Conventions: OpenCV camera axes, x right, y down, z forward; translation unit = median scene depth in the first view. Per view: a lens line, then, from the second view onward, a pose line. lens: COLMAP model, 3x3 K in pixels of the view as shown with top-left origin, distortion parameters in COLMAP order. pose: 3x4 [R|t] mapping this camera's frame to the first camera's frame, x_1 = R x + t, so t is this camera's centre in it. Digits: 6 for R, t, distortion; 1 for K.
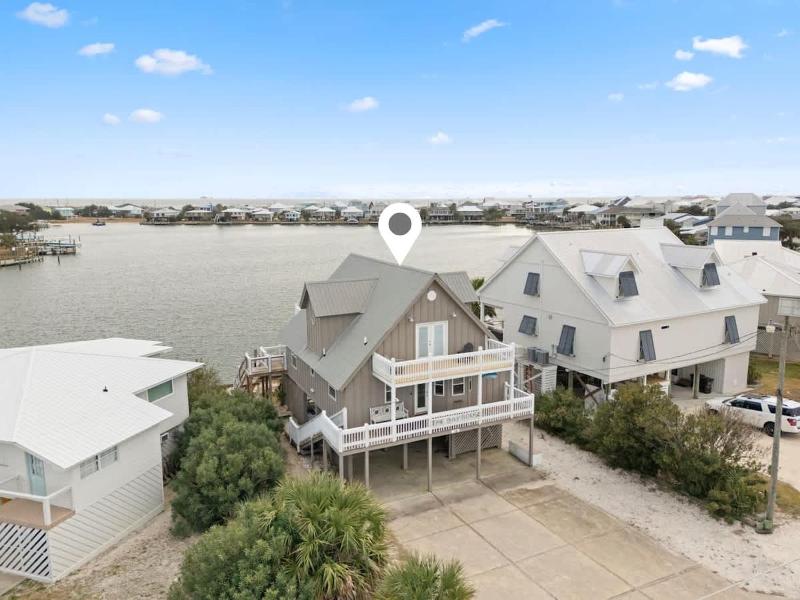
lens RADIAL K [[572.9, 0, 400.0], [0, 572.9, 300.0], [0, 0, 1]] dist [0.066223, -0.094340]
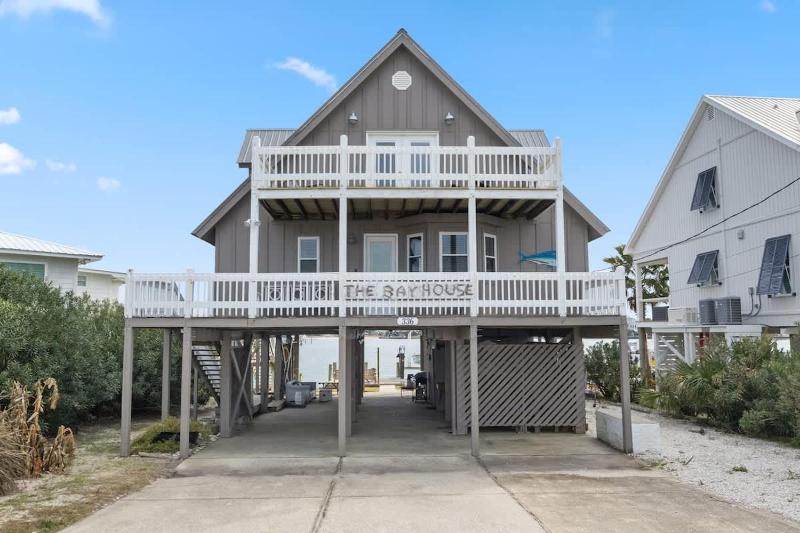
lens RADIAL K [[568.1, 0, 414.9], [0, 568.1, 299.7], [0, 0, 1]] dist [-0.002168, 0.000874]
pose [[0.911769, -0.024614, -0.409965, 0.268238], [-0.074529, 0.971713, -0.224095, 0.296015], [0.403885, 0.234877, 0.884143, 0.593263]]
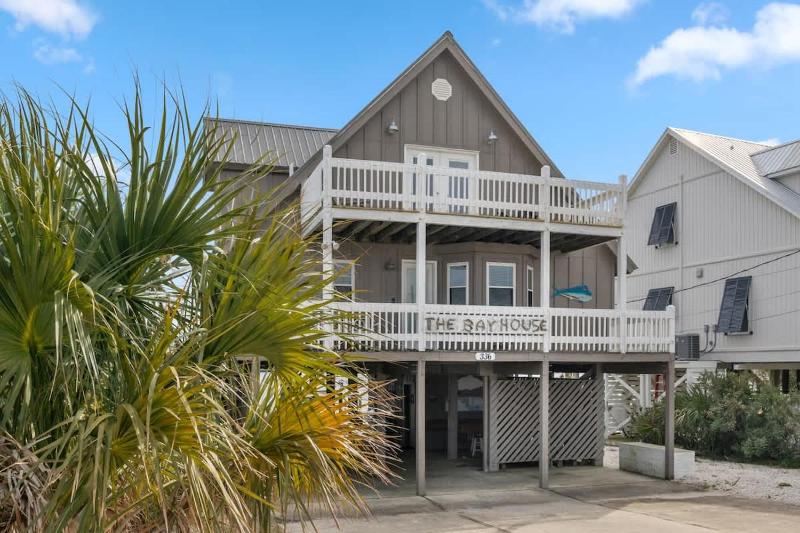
lens RADIAL K [[687.9, 0, 401.0], [0, 687.9, 394.4], [0, 0, 1]] dist [0.000235, -0.001277]
pose [[0.990830, 0.008487, -0.134846, 0.099603], [-0.027724, 0.989559, -0.141437, 0.316574], [0.132237, 0.143879, 0.980720, 0.476565]]
